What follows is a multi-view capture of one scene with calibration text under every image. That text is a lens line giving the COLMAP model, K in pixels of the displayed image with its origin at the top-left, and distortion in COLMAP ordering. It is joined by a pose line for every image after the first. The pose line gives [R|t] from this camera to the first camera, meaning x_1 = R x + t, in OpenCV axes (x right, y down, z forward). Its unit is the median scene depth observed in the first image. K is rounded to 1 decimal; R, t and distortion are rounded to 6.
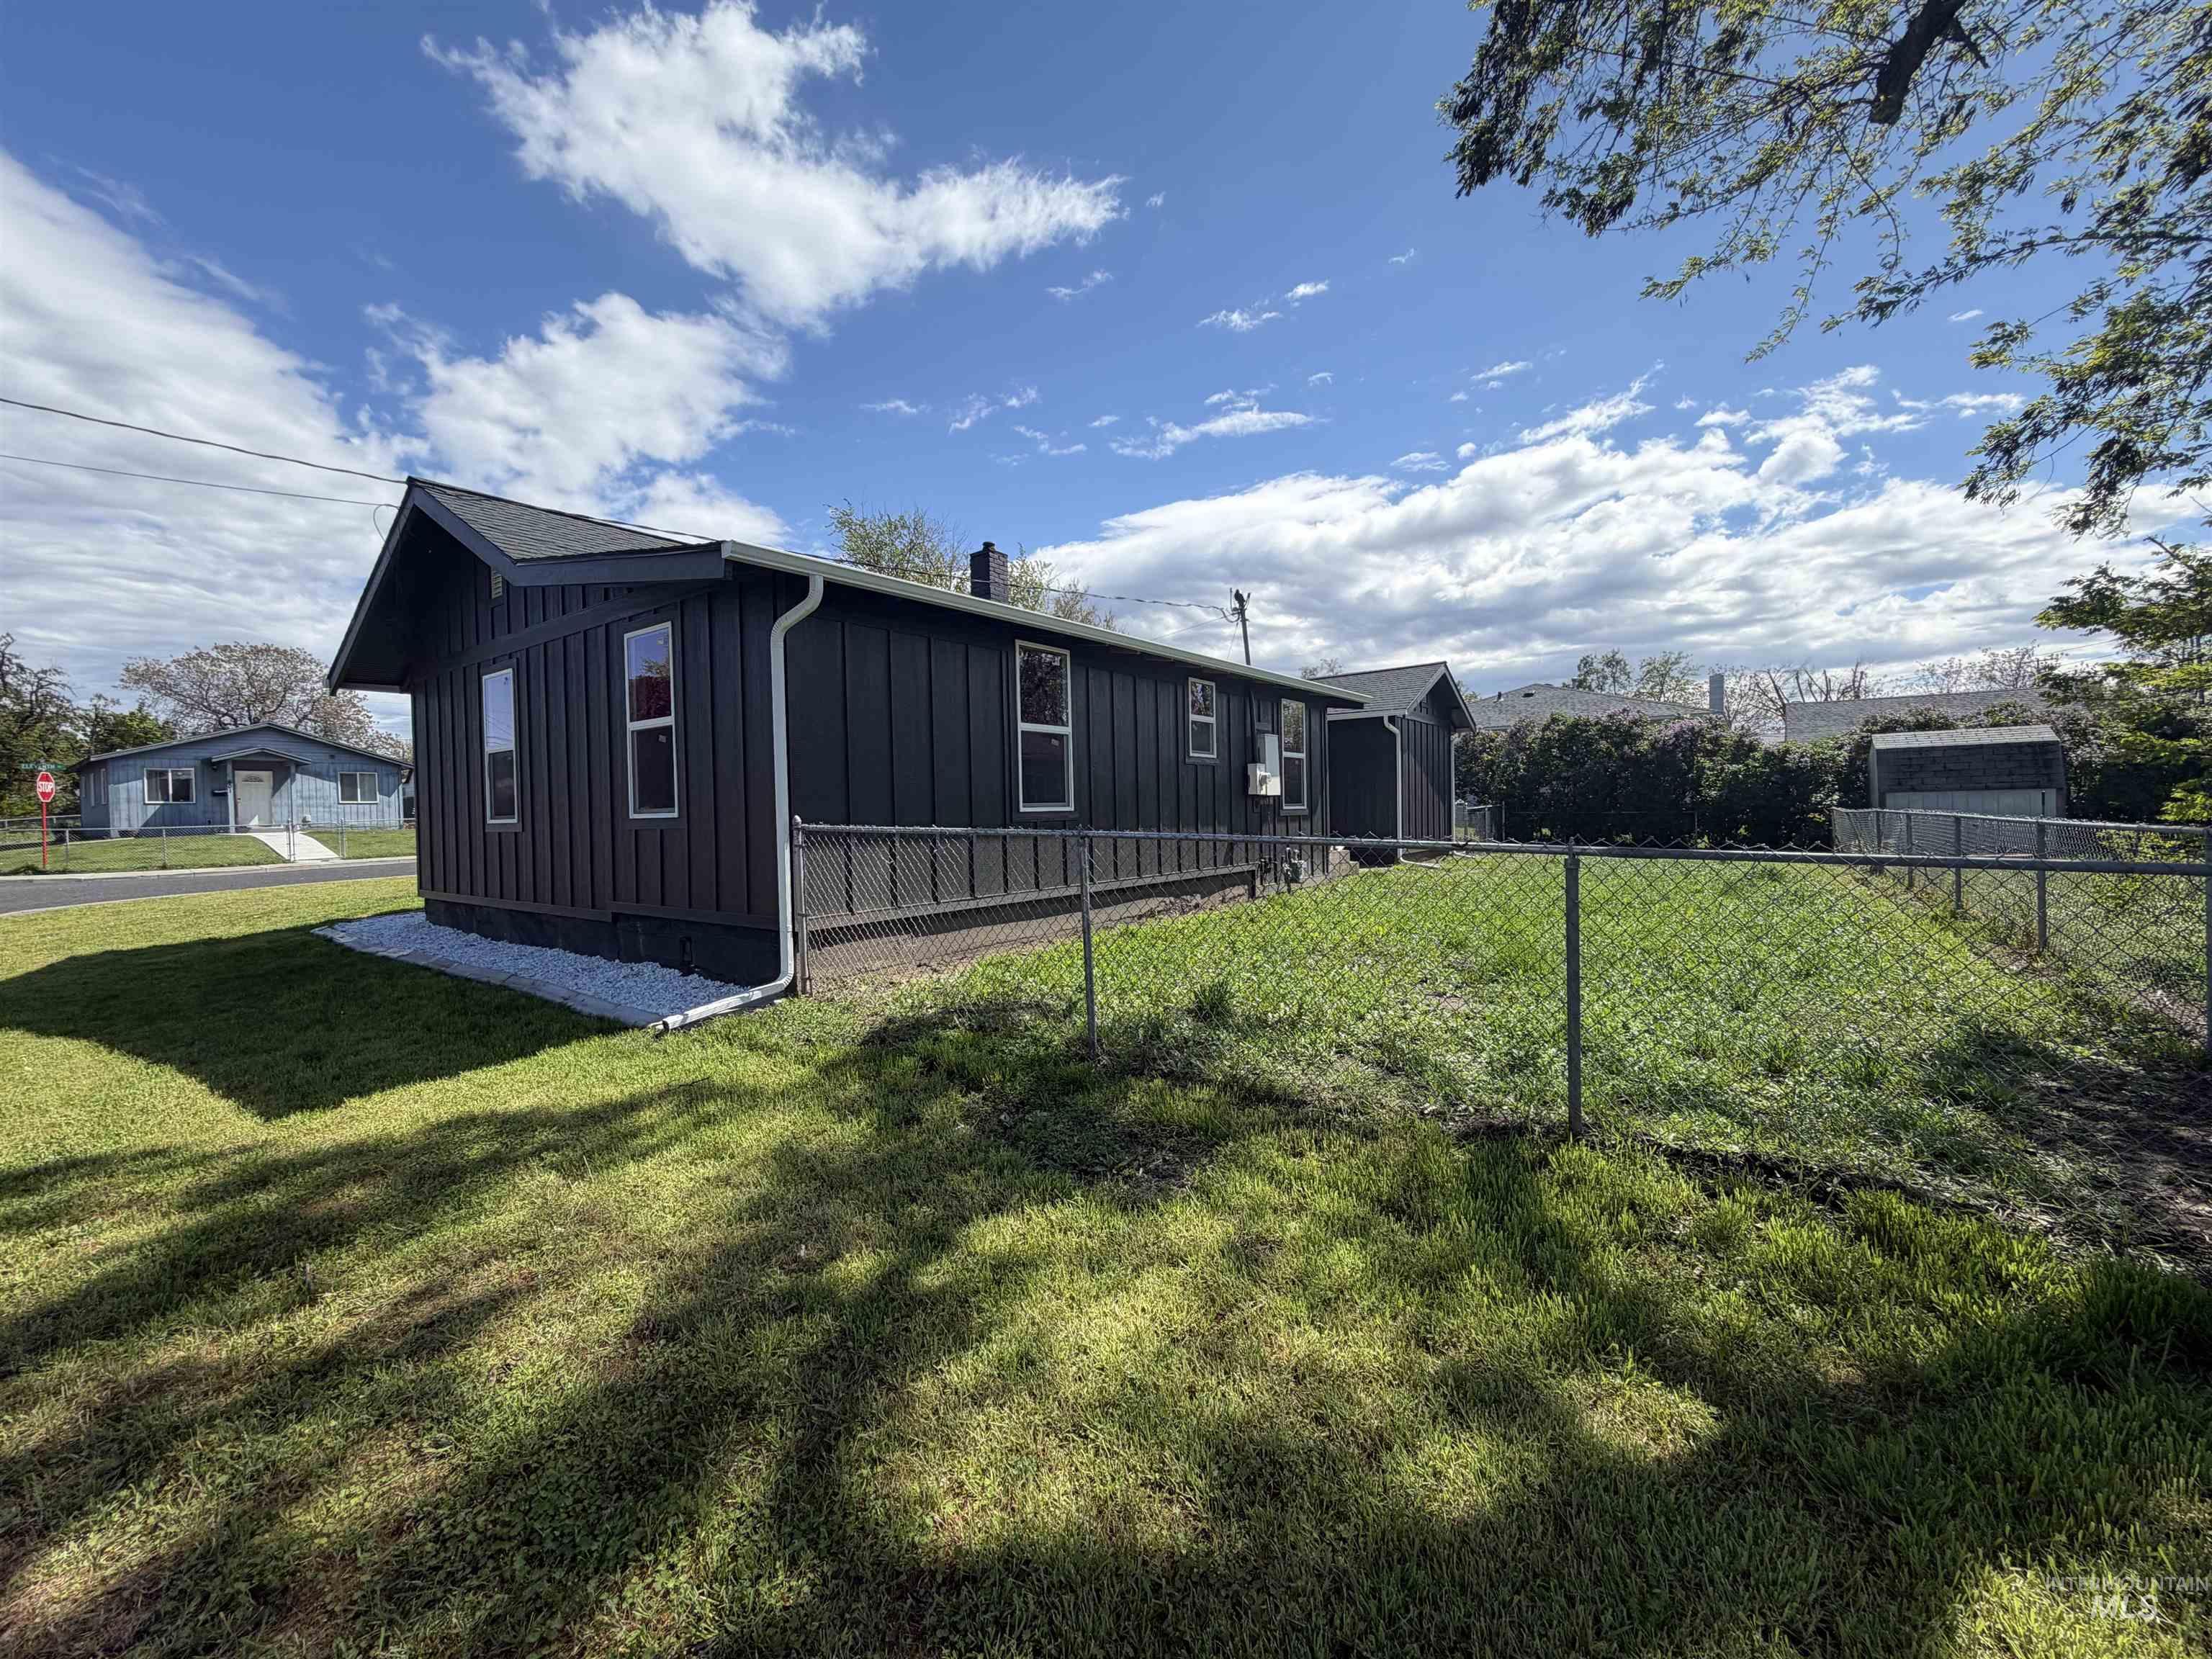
lens RADIAL K [[879.6, 0, 1095.5], [0, 879.6, 816.4], [0, 0, 1]] dist [-0.001482, -0.000337]
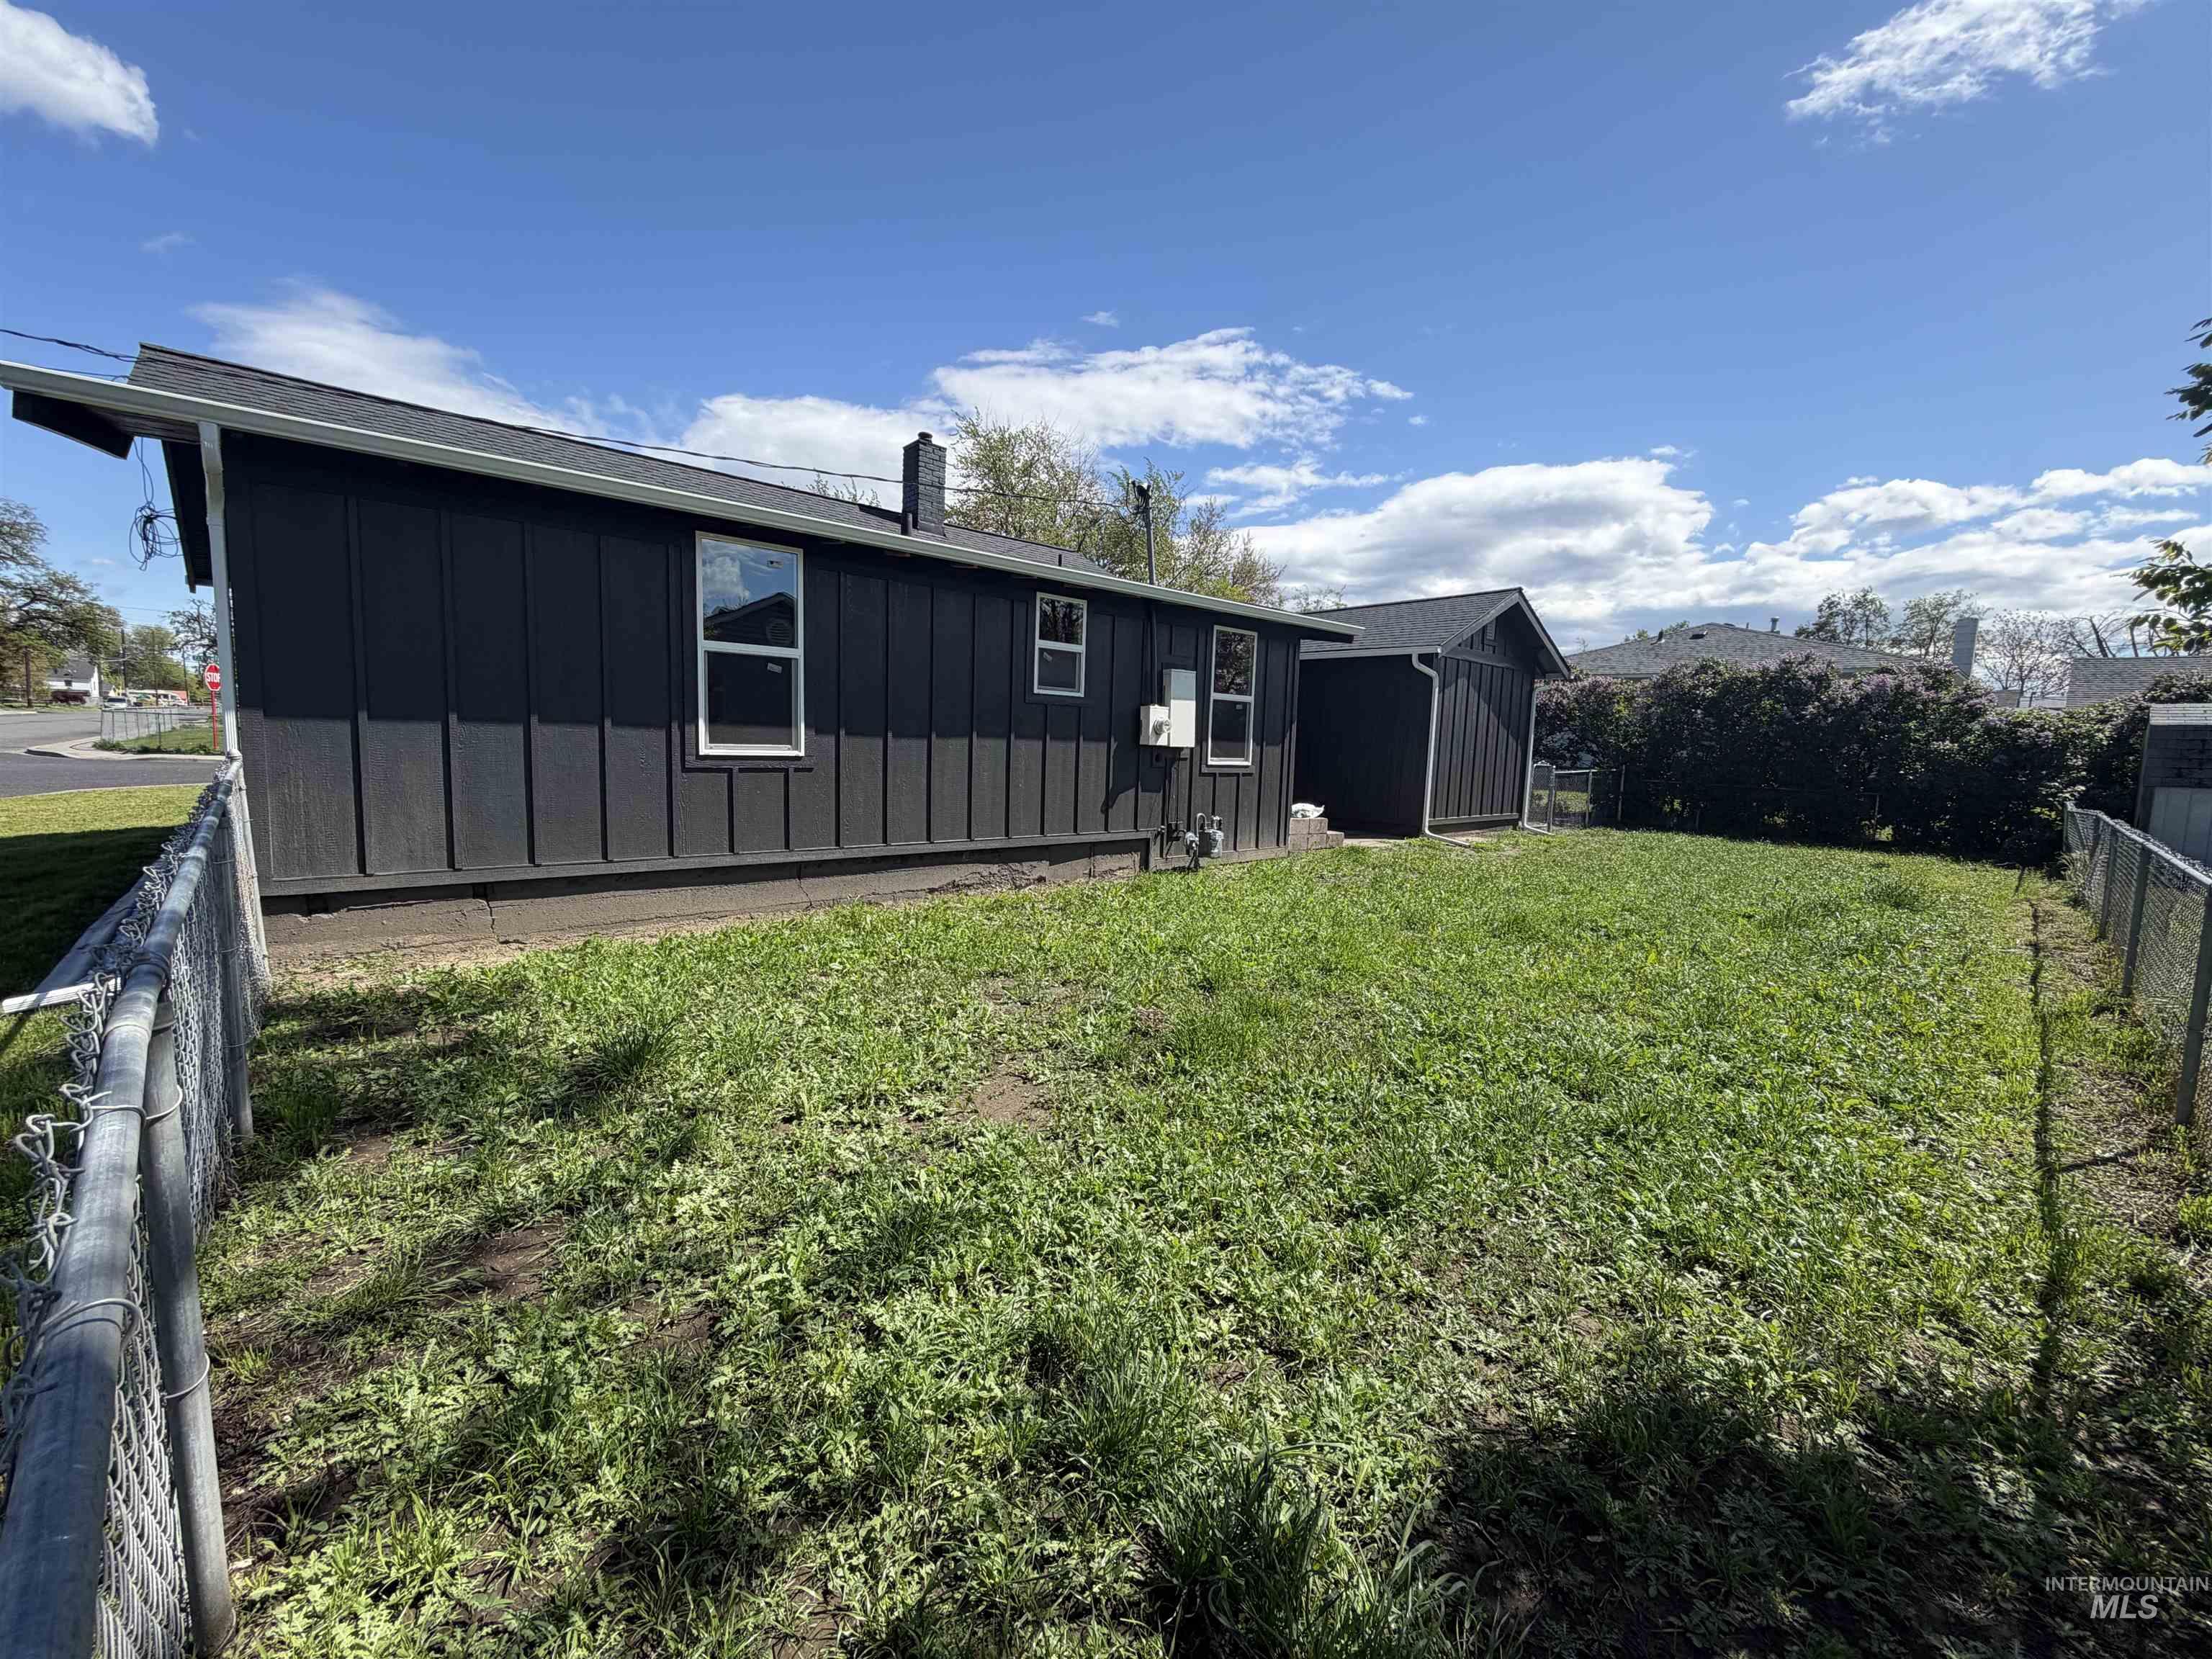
lens RADIAL K [[879.6, 0, 1111.8], [0, 879.6, 821.9], [0, 0, 1]] dist [-0.001482, -0.000337]
pose [[0.980661, 0.070246, -0.182675, 0.253137], [-0.054444, 0.994441, 0.090133, -0.021590], [0.187991, -0.078444, 0.979033, 0.168168]]
